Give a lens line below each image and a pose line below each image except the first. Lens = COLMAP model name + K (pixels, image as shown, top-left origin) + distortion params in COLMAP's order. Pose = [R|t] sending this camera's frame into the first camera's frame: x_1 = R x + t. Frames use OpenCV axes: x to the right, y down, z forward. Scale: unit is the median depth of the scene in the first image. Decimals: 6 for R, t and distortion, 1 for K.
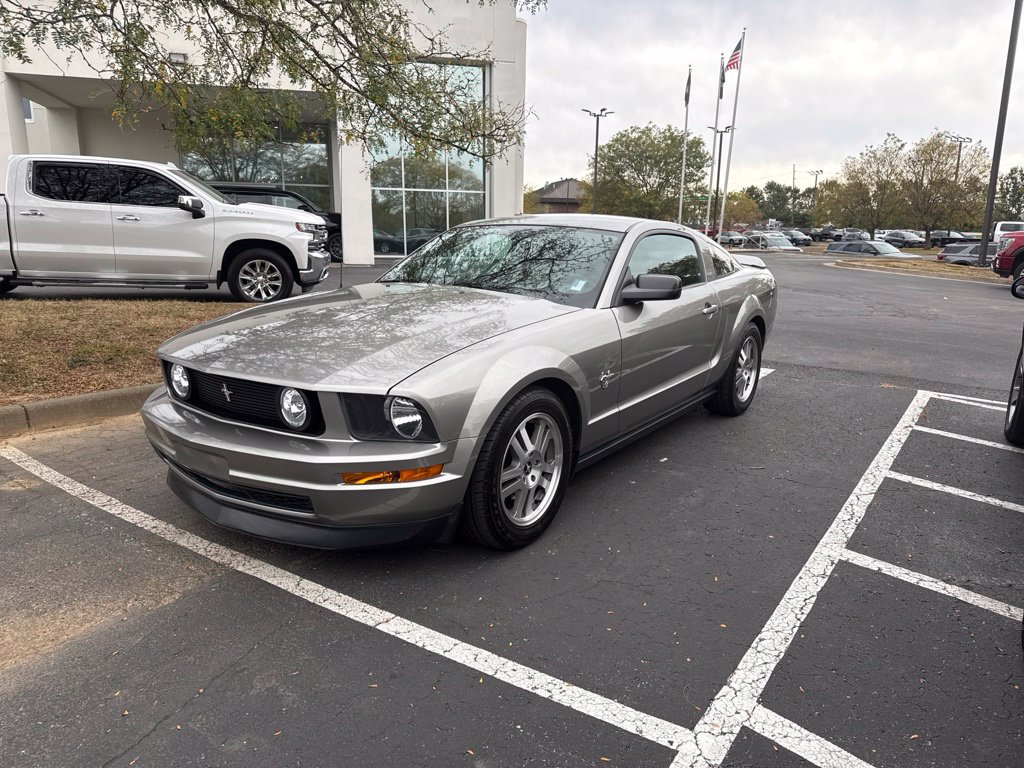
lens RADIAL K [[735.4, 0, 511.9], [0, 735.4, 377.5], [0, 0, 1]] dist [0.024104, -0.022624]
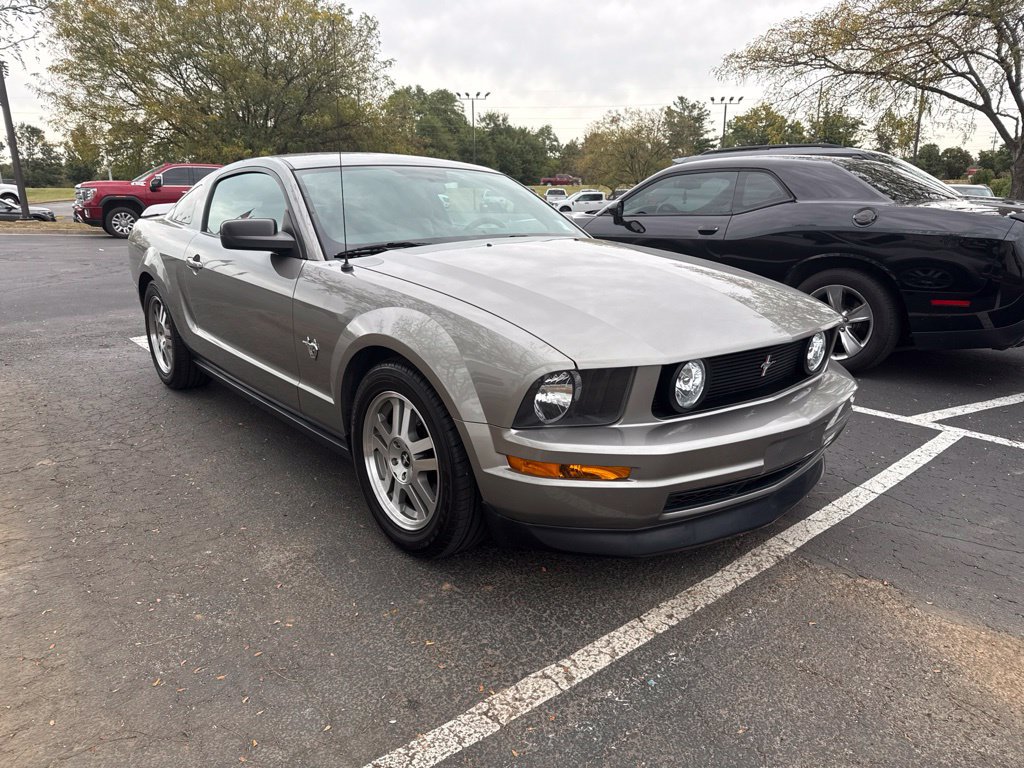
lens RADIAL K [[735.4, 0, 511.8], [0, 735.4, 383.4], [0, 0, 1]] dist [0.024104, -0.022624]
pose [[0.276183, -0.291759, 0.915751, -1.038724], [0.234045, 0.944544, 0.230346, -0.176205], [-0.932173, 0.150710, 0.329152, 0.857755]]
